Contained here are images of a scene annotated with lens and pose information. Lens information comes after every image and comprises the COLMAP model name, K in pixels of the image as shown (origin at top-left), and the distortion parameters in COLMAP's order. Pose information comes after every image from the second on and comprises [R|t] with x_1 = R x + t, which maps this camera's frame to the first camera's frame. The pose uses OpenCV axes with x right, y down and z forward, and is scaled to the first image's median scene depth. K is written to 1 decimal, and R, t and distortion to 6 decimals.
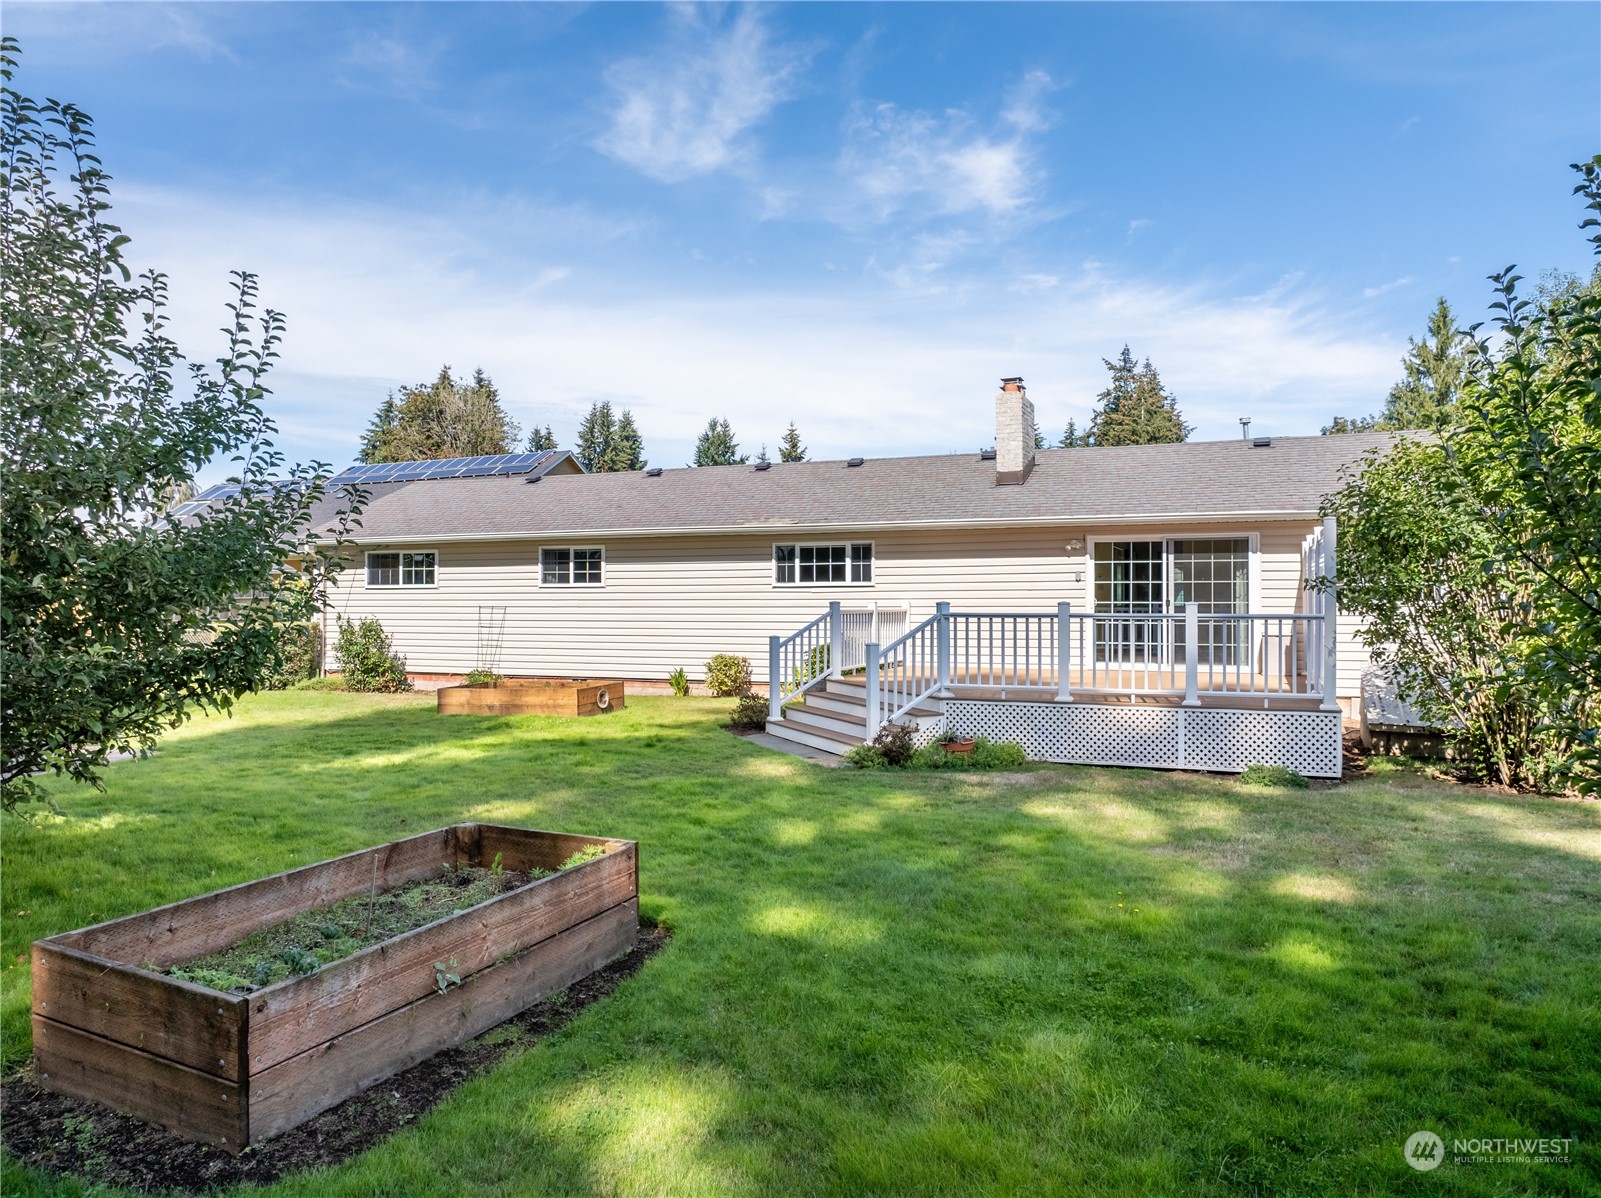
lens RADIAL K [[1132.2, 0, 810.0], [0, 1132.2, 599.9], [0, 0, 1]] dist [-0.062328, 0.048550]
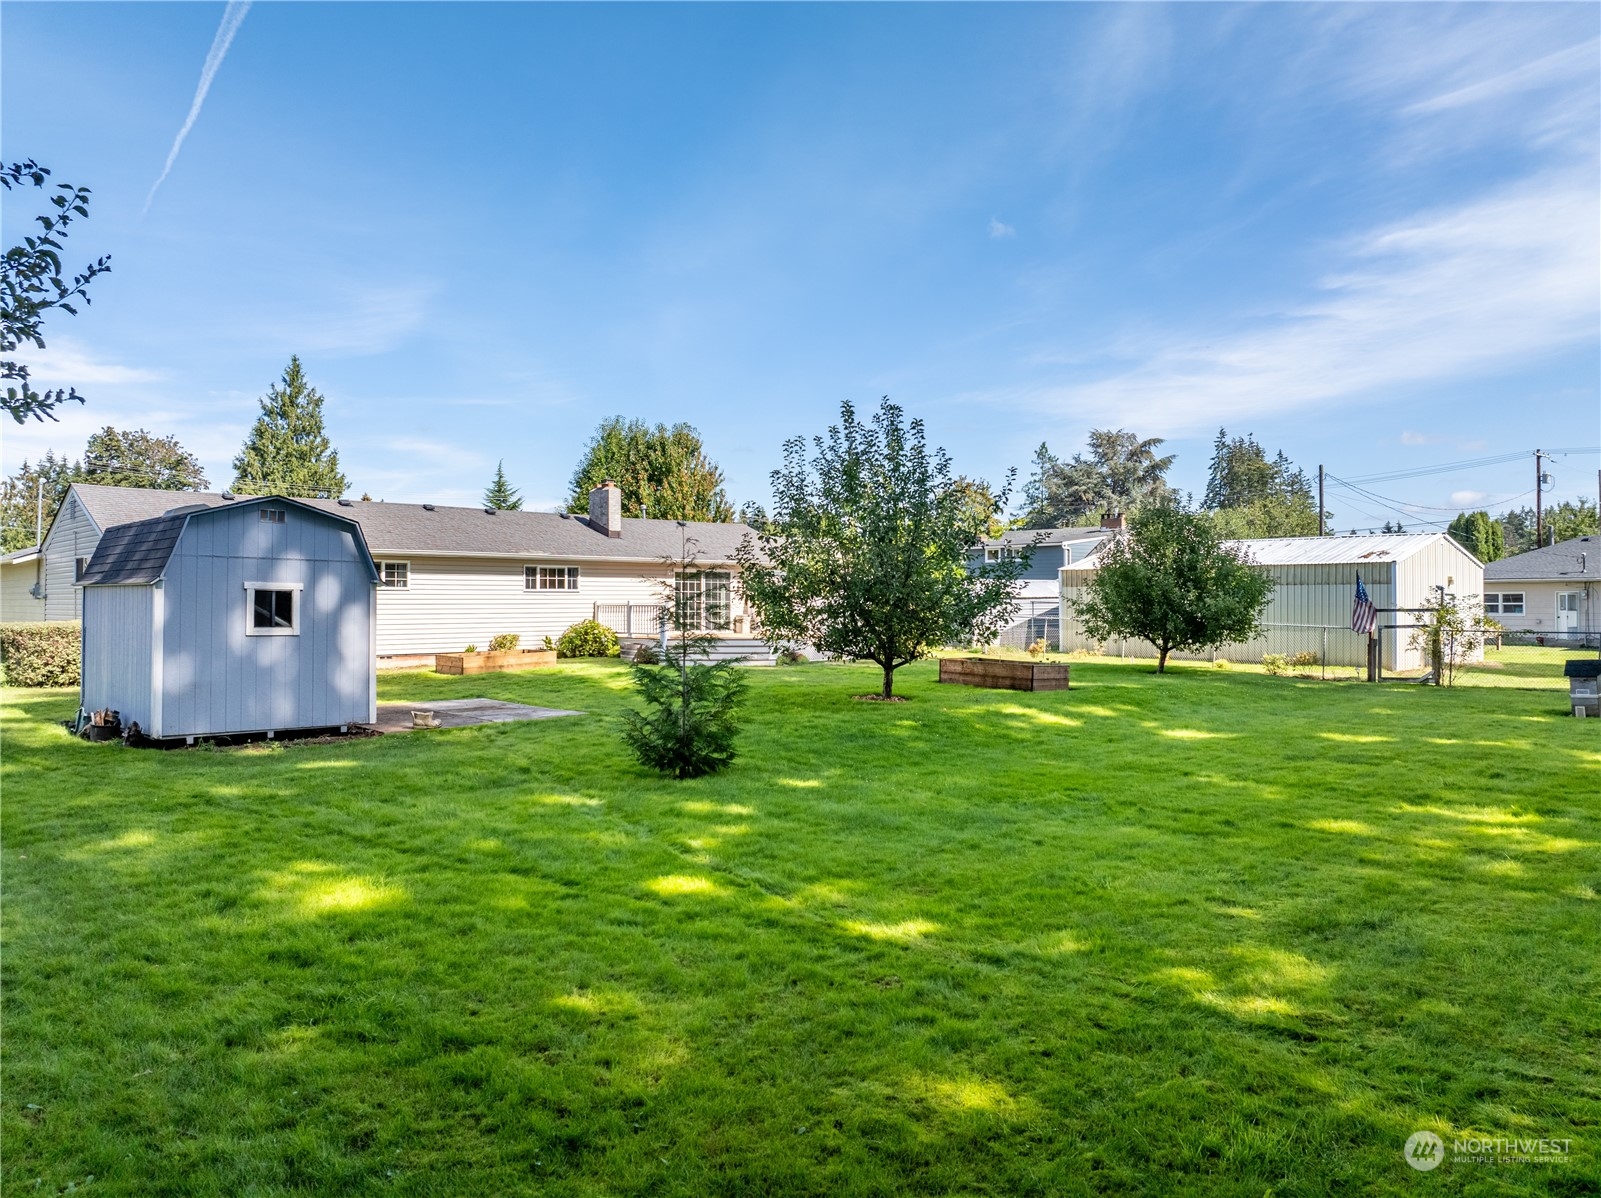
lens RADIAL K [[1132.2, 0, 810.0], [0, 1132.2, 599.9], [0, 0, 1]] dist [-0.062328, 0.048550]
pose [[0.379655, 0.002472, 0.925125, -1.356641], [0.000363, 0.999996, -0.002821, 0.004489], [-0.925128, 0.001406, 0.379652, 0.024061]]
